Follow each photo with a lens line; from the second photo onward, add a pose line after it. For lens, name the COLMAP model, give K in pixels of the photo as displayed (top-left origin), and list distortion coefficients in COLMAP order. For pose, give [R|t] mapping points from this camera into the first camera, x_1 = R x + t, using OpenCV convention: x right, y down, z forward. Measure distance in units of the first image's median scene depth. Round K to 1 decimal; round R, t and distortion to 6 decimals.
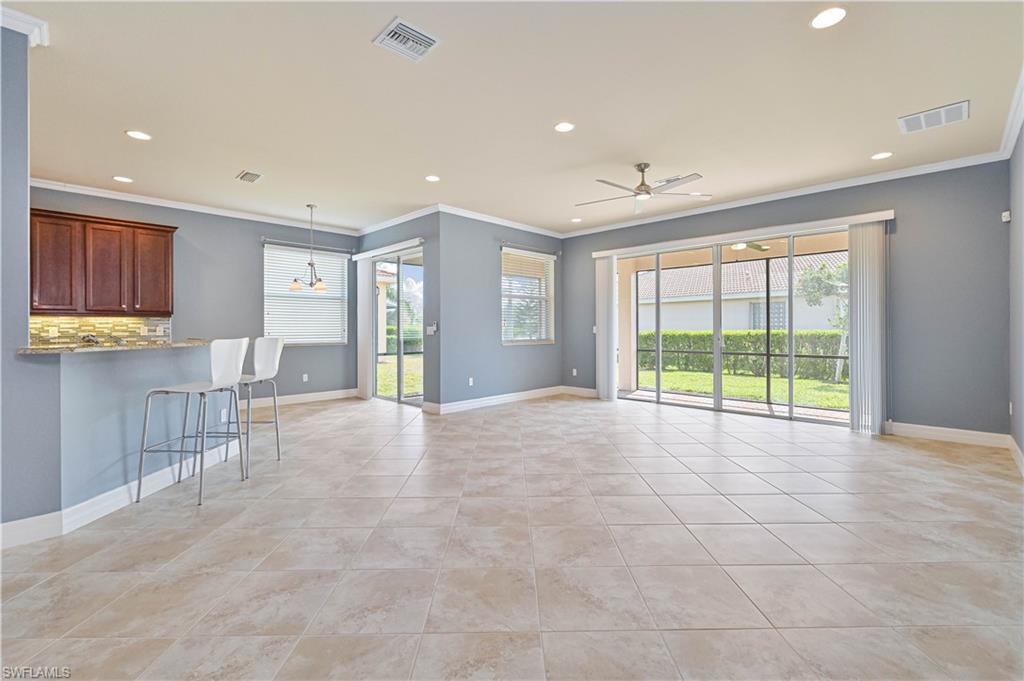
lens RADIAL K [[437.2, 0, 516.9], [0, 437.2, 331.8], [0, 0, 1]] dist [0.000746, -0.001658]
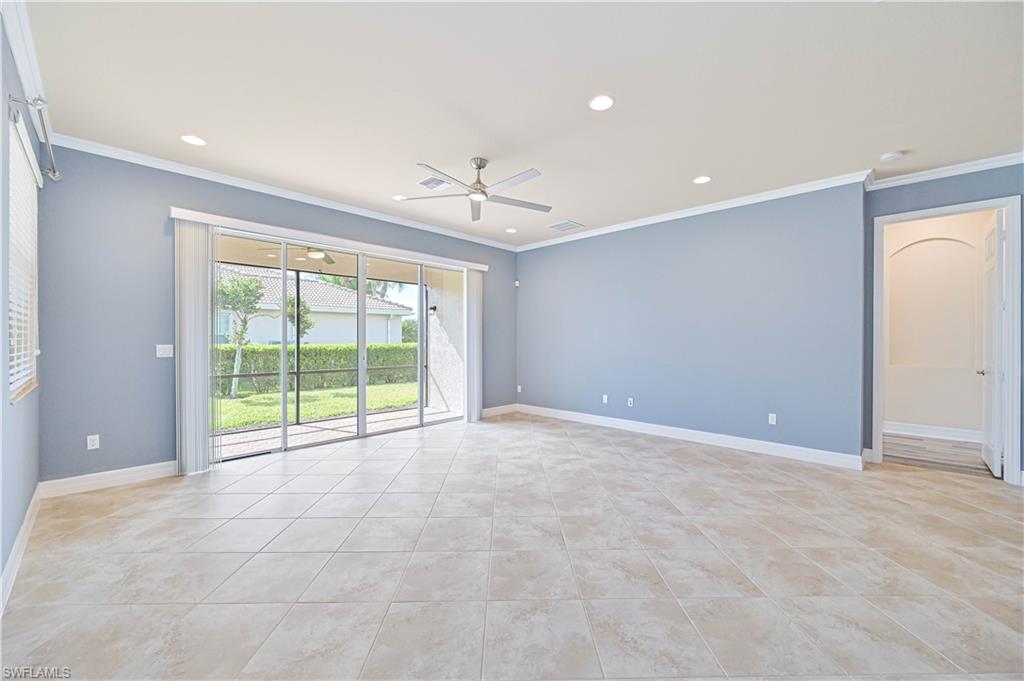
lens RADIAL K [[404.2, 0, 510.5], [0, 404.2, 344.7], [0, 0, 1]] dist [-0.003189, 0.001437]
pose [[0.003945, -0.009278, 0.999949, -0.438578], [0.005646, 0.999941, 0.009256, -0.020183], [-0.999976, 0.005609, 0.003997, 0.798493]]
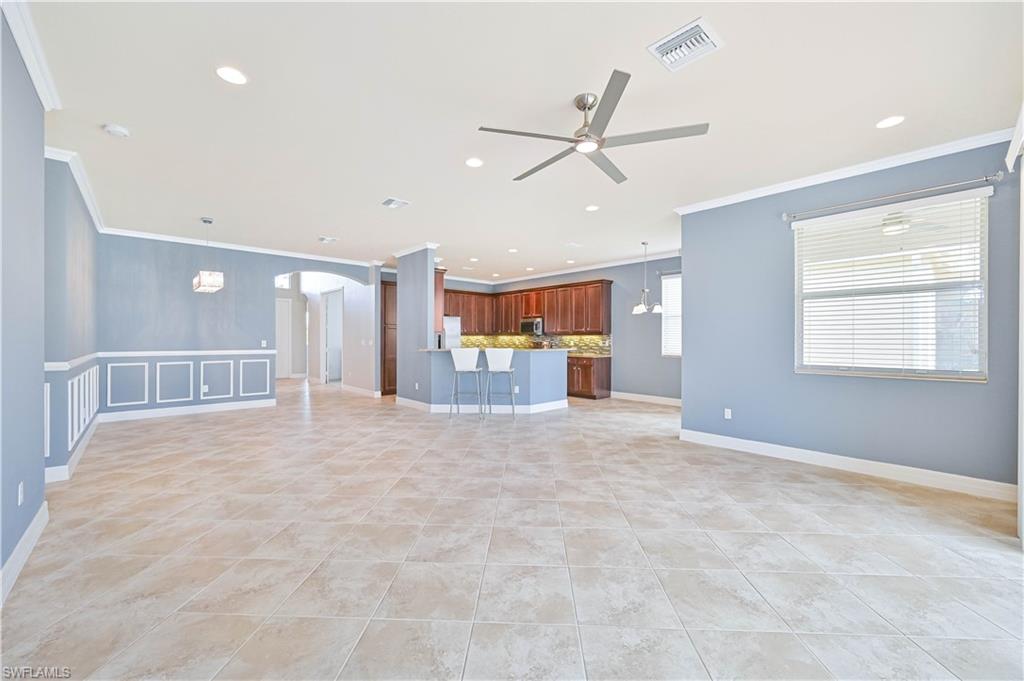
lens RADIAL K [[404.2, 0, 514.9], [0, 404.2, 338.7], [0, 0, 1]] dist [-0.003189, 0.001437]
pose [[-0.055409, 0.003009, -0.998459, 0.765103], [-0.009646, 0.999947, 0.003548, -0.023038], [0.998417, 0.009828, -0.055377, 0.794458]]
